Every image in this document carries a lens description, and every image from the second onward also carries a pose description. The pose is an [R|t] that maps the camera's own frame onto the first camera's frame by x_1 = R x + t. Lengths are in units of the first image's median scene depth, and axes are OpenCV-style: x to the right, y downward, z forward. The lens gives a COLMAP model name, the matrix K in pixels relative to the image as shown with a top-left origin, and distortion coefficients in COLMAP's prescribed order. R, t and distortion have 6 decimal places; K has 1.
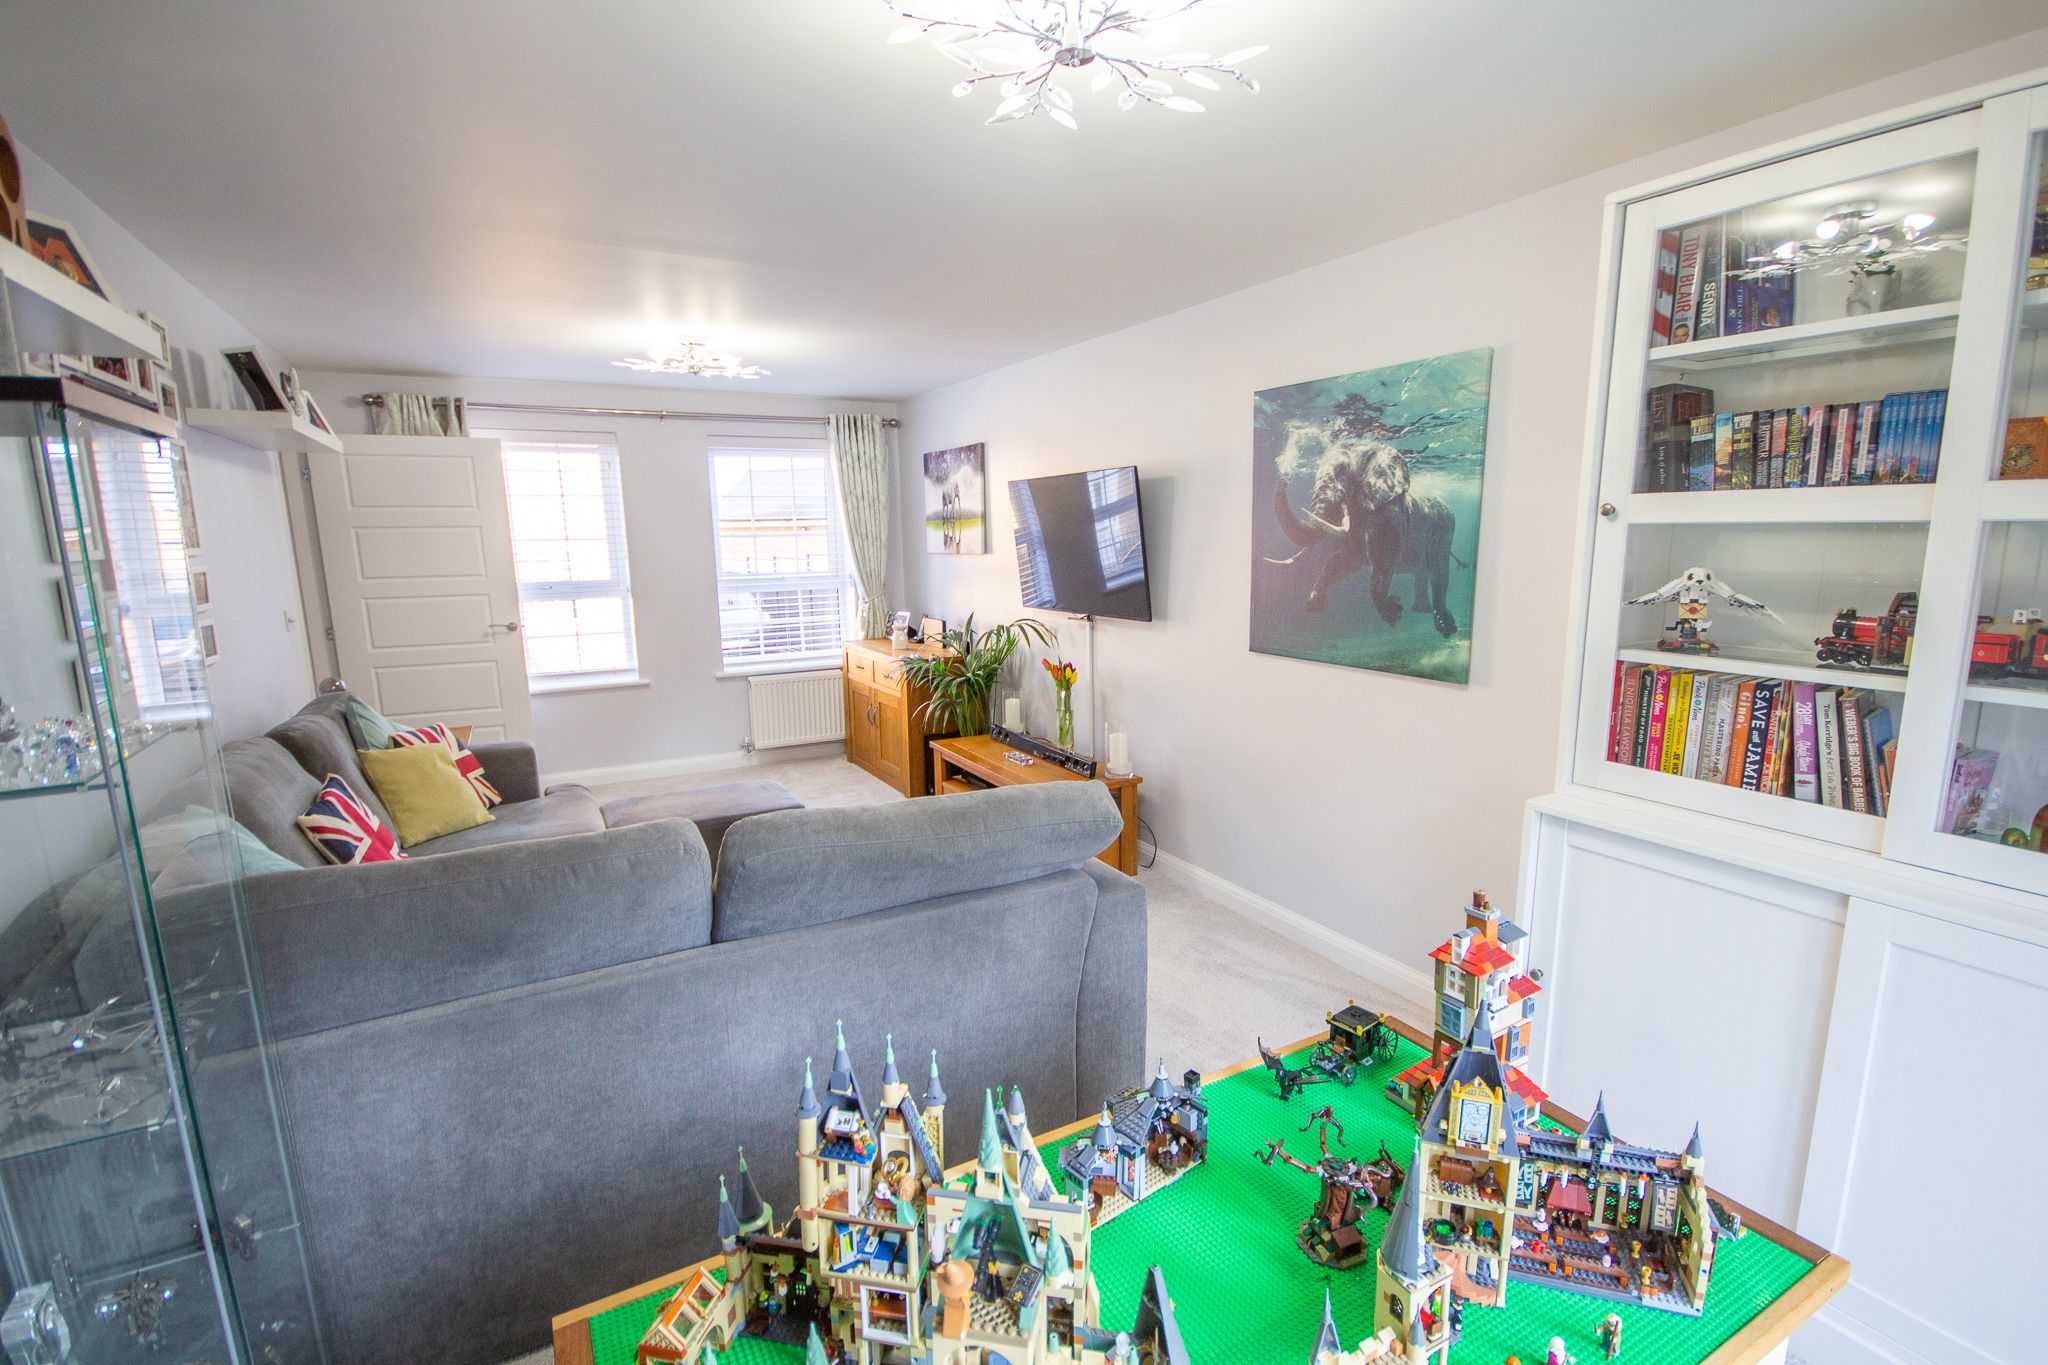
lens RADIAL K [[950.2, 0, 1026.5], [0, 950.2, 693.8], [0, 0, 1]] dist [-0.006807, -0.004196]
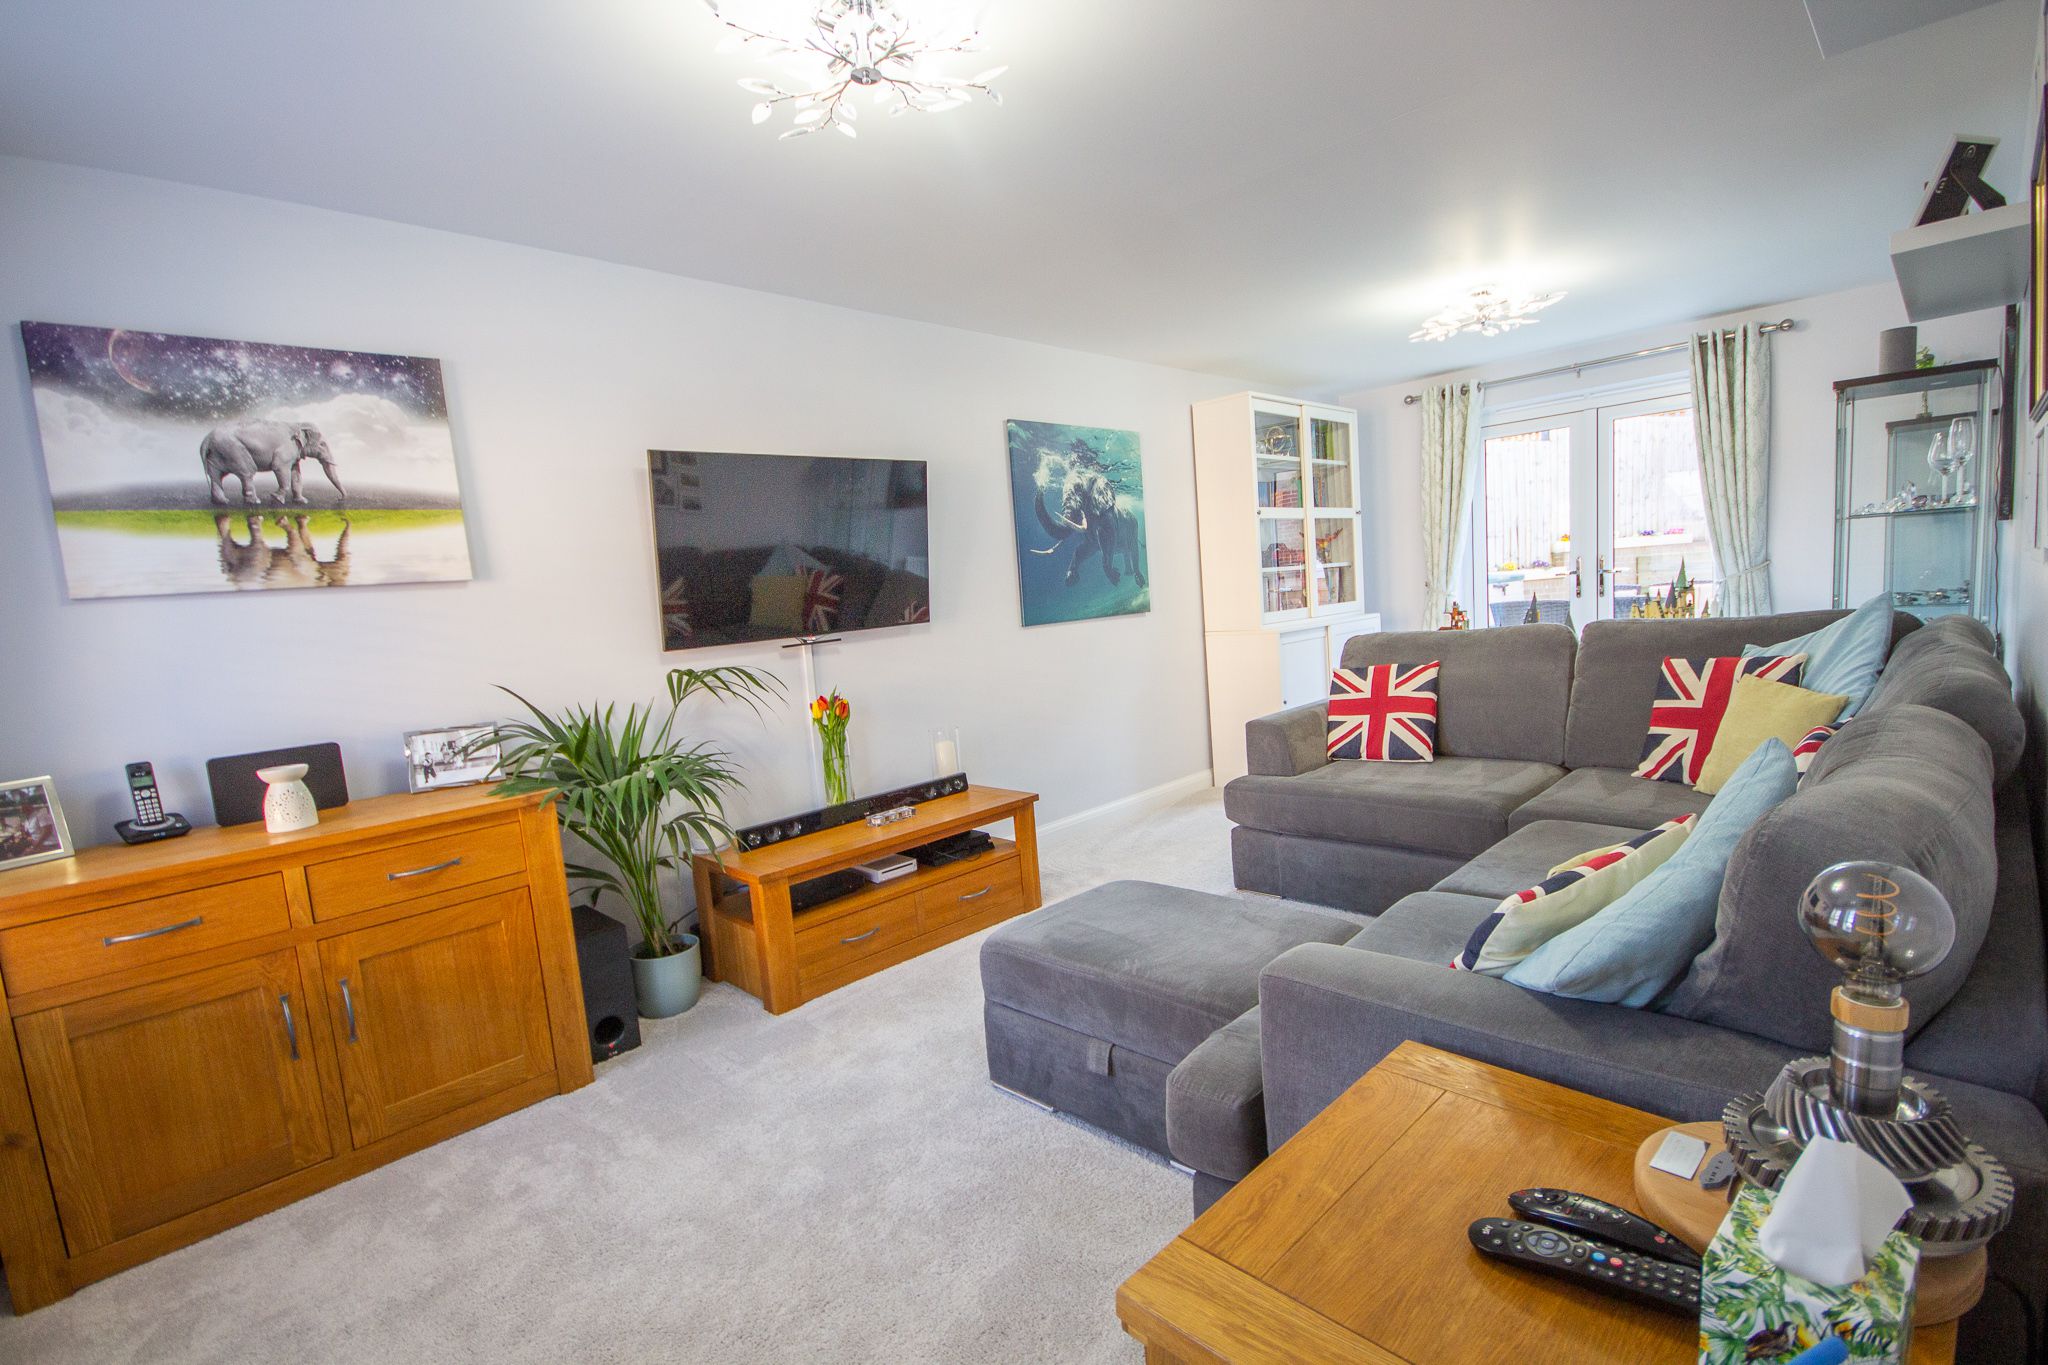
lens RADIAL K [[950.2, 0, 1024.5], [0, 950.2, 691.5], [0, 0, 1]] dist [-0.006807, -0.004196]
pose [[-0.282327, -0.060129, 0.957432, -1.096328], [0.247824, 0.959585, 0.133342, -0.148180], [-0.926755, 0.274921, -0.256015, 1.547620]]
